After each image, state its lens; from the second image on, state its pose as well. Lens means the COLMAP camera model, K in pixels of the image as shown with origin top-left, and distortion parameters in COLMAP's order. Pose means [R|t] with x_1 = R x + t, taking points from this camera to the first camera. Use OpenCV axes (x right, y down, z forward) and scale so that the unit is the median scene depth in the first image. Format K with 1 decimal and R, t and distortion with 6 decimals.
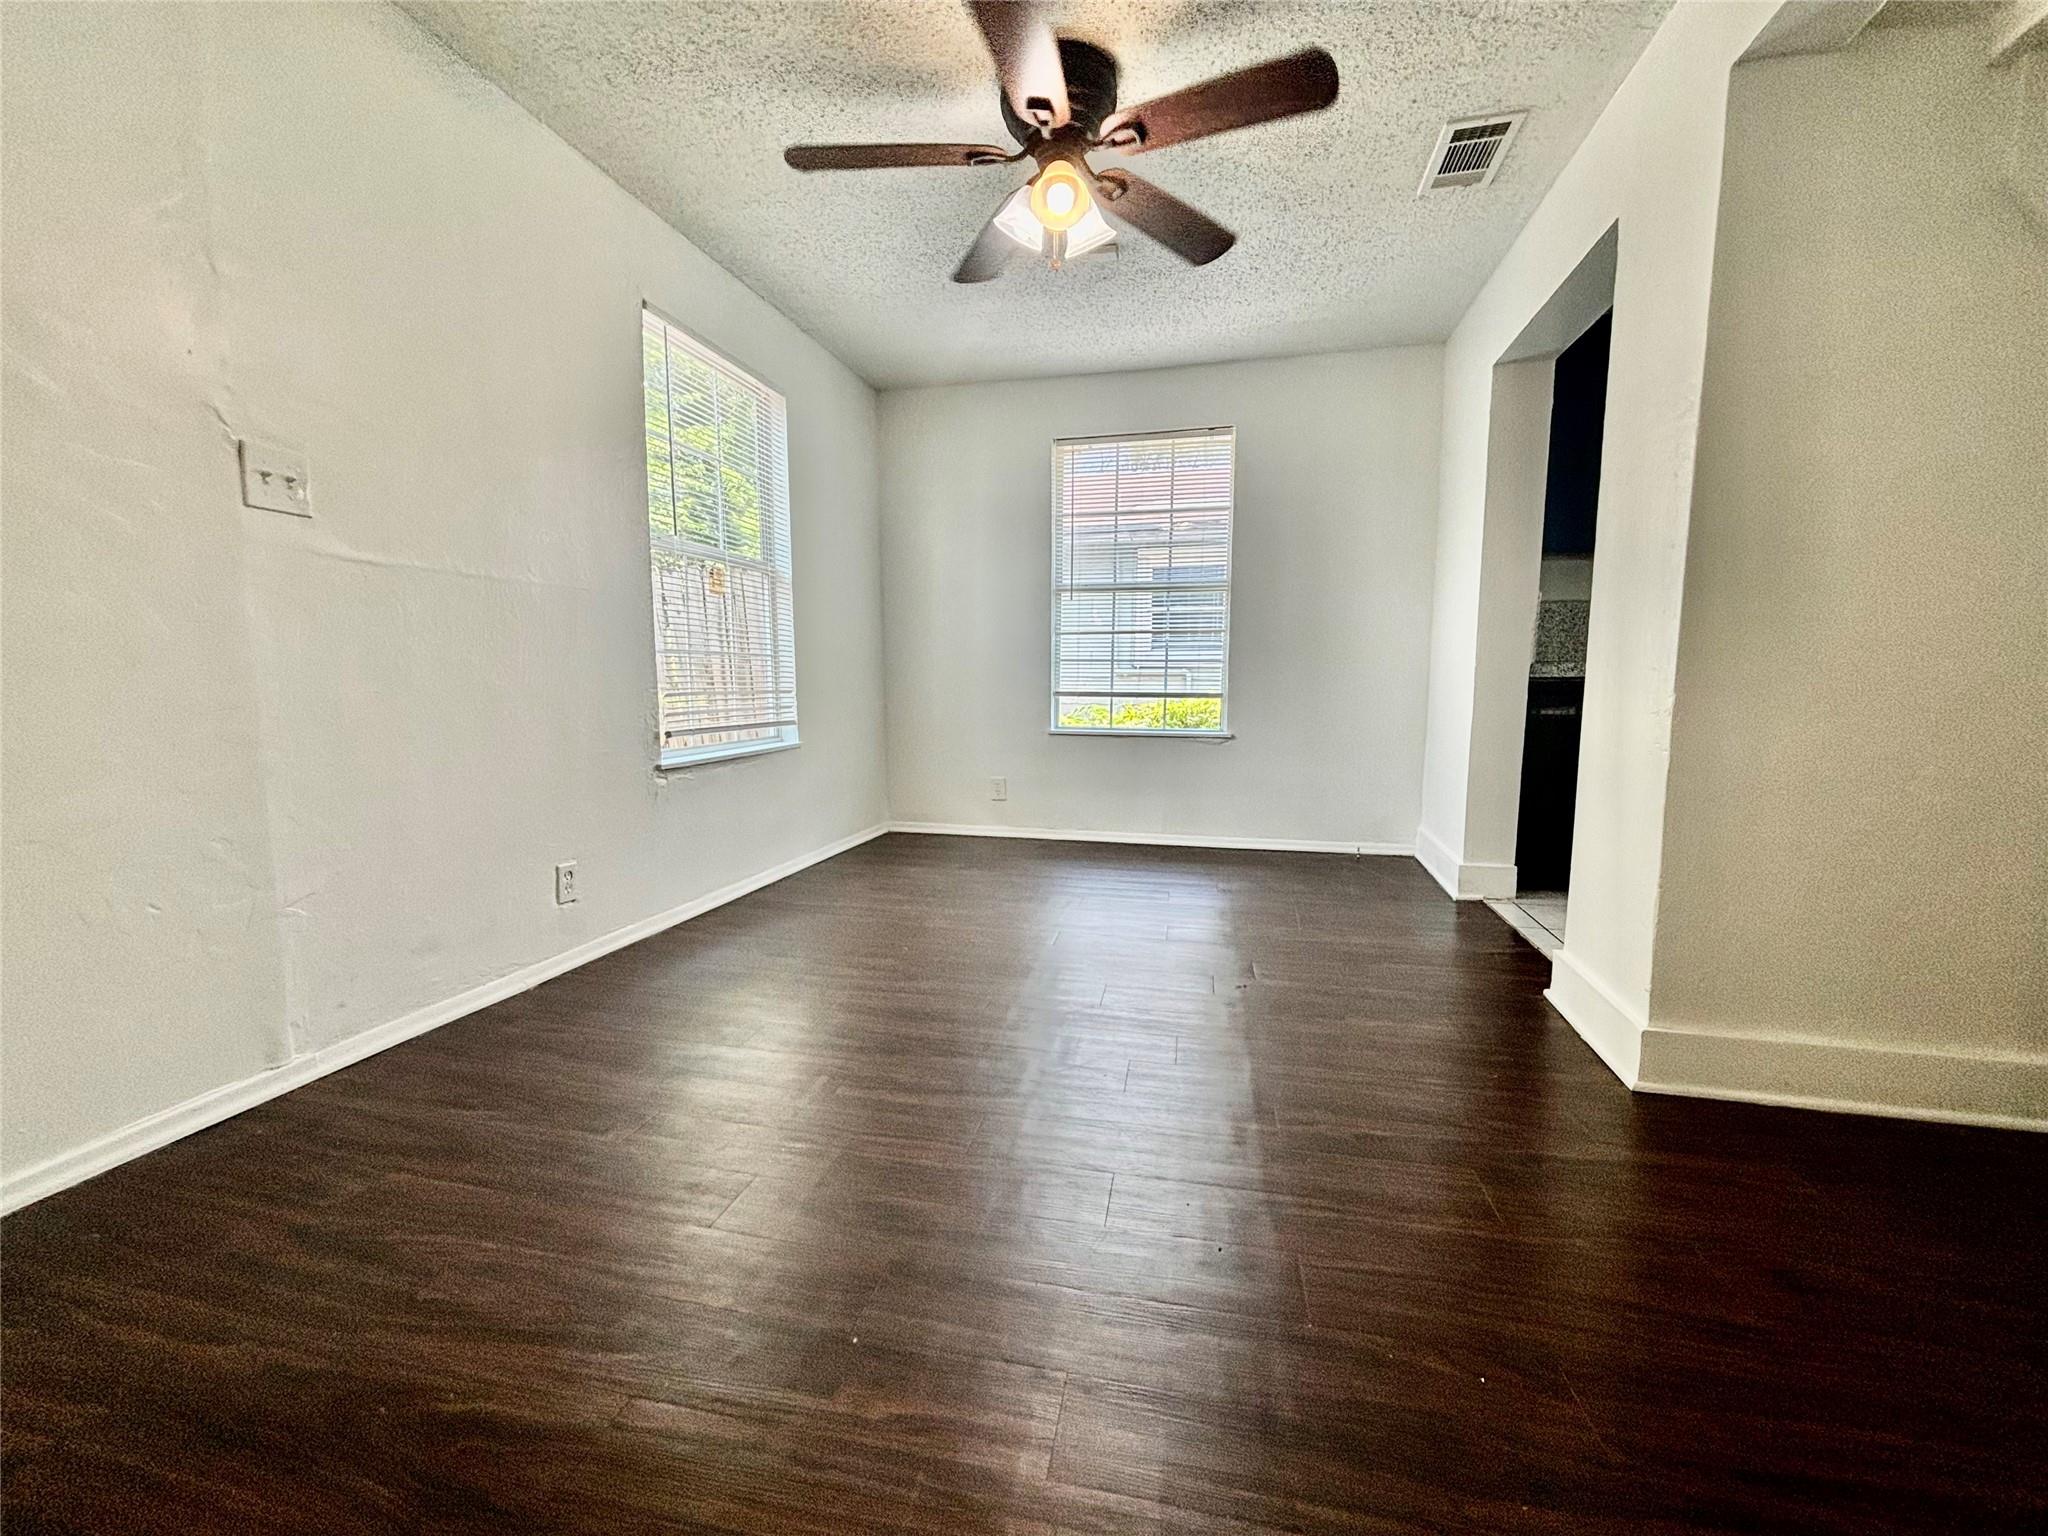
lens RADIAL K [[822.1, 0, 1024.0], [0, 822.1, 768.0], [0, 0, 1]] dist [0.001011, -0.003028]
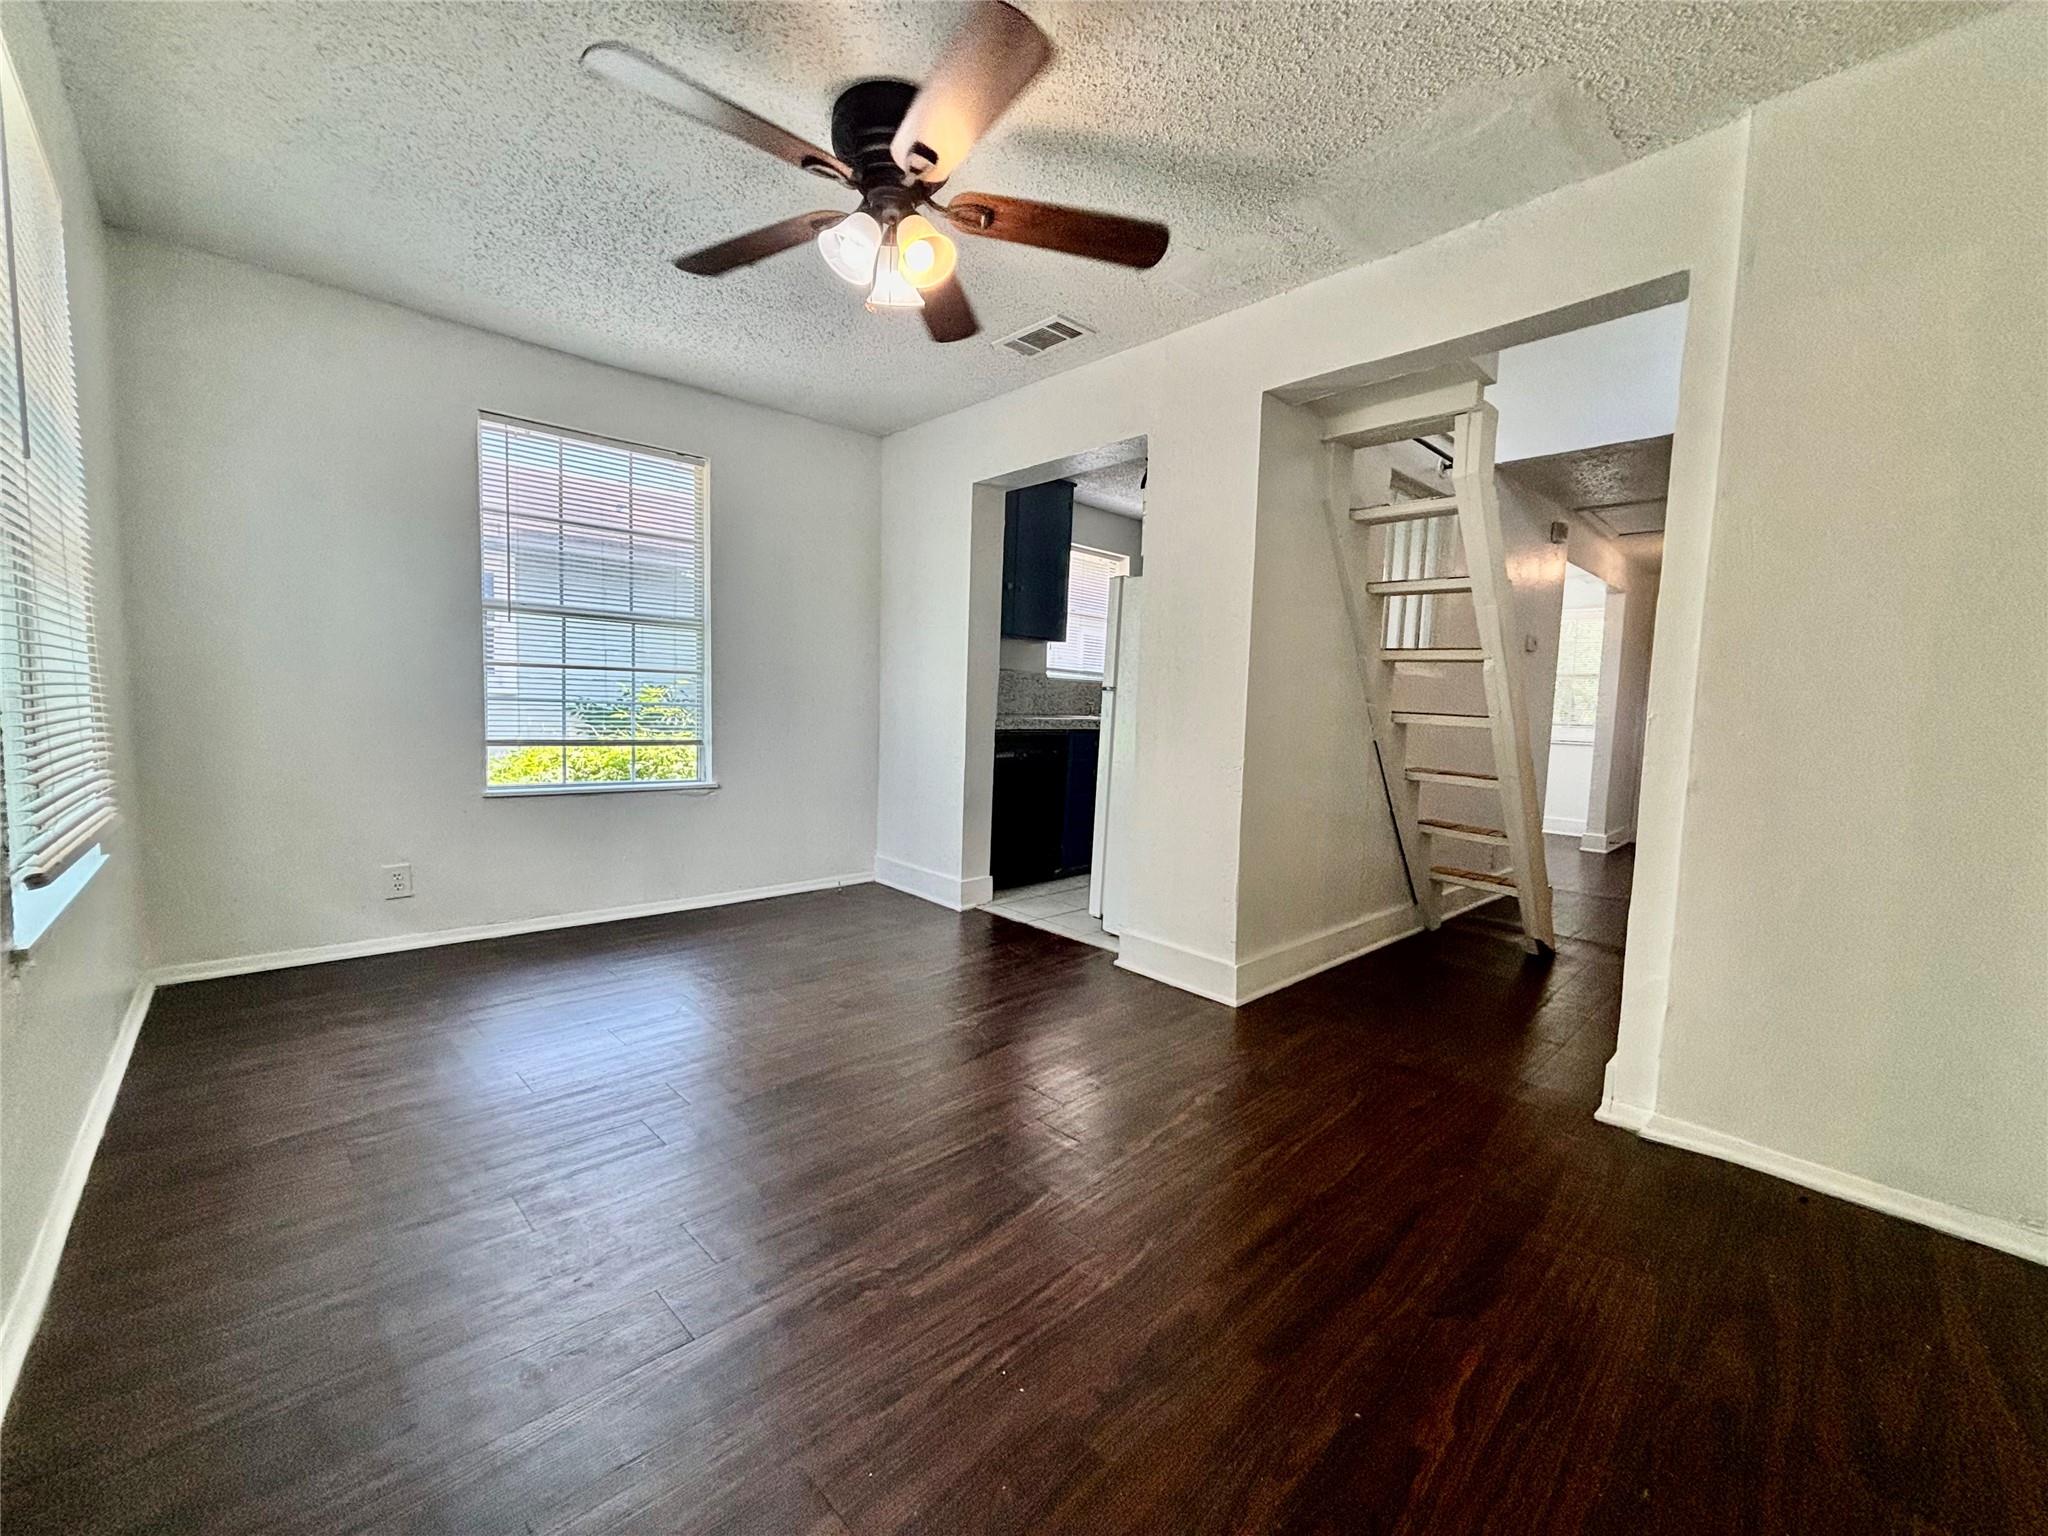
lens RADIAL K [[822.1, 0, 1024.0], [0, 822.1, 768.0], [0, 0, 1]] dist [0.001011, -0.003028]
pose [[0.559475, -0.045340, 0.827606, -0.326201], [0.065198, 0.997816, 0.010590, -0.045799], [-0.826279, 0.048033, 0.561209, 0.181918]]
